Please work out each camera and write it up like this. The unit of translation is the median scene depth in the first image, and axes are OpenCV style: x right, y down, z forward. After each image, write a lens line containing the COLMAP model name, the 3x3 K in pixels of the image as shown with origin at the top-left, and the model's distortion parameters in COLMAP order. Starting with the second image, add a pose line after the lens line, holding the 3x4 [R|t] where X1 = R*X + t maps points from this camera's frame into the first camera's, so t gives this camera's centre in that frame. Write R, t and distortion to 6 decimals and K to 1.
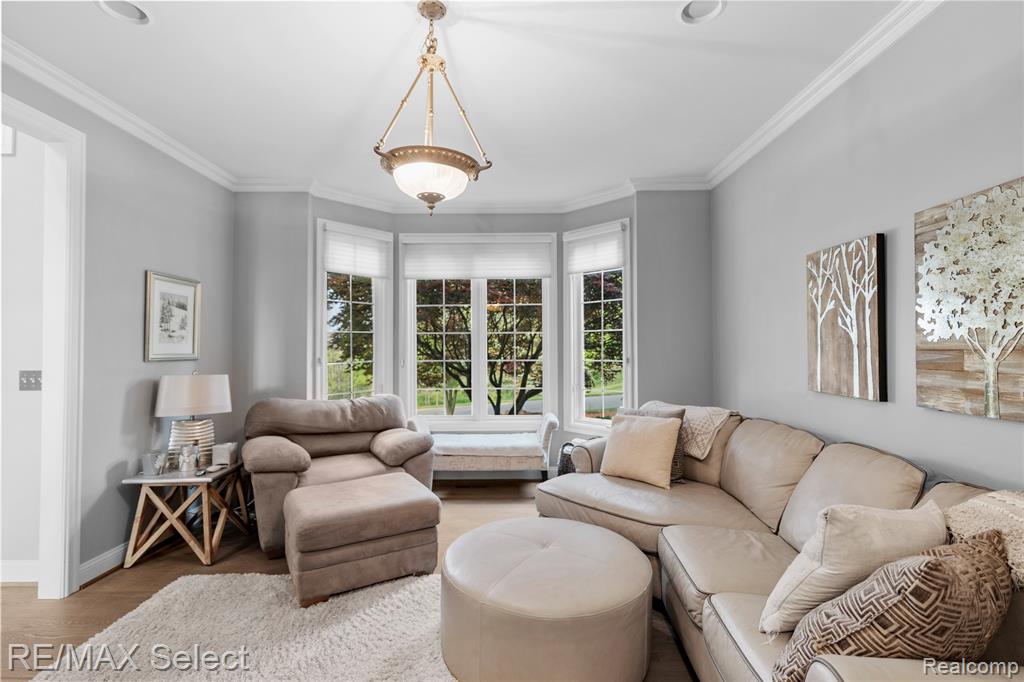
lens RADIAL K [[457.0, 0, 512.0], [0, 457.0, 341.0], [0, 0, 1]] dist [-0.001565, -0.000072]
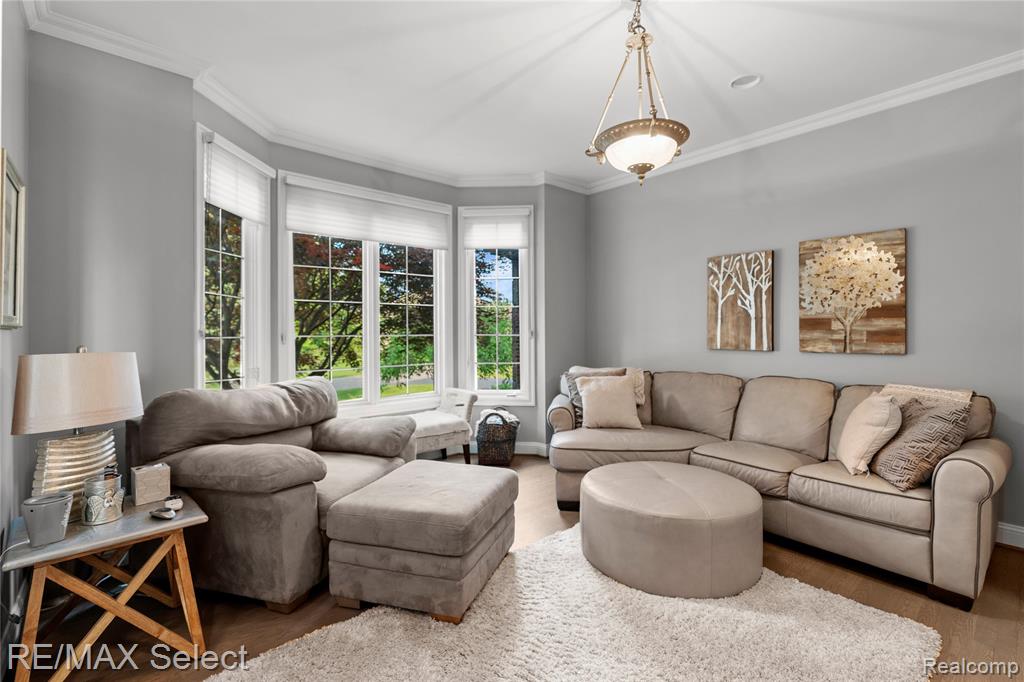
lens RADIAL K [[462.9, 0, 517.3], [0, 462.9, 334.6], [0, 0, 1]] dist [-0.000852, 0.000260]
pose [[0.748459, -0.002475, 0.663177, -0.863364], [-0.009399, 0.999853, 0.014338, 0.048268], [-0.663115, -0.016964, 0.748326, 0.292948]]
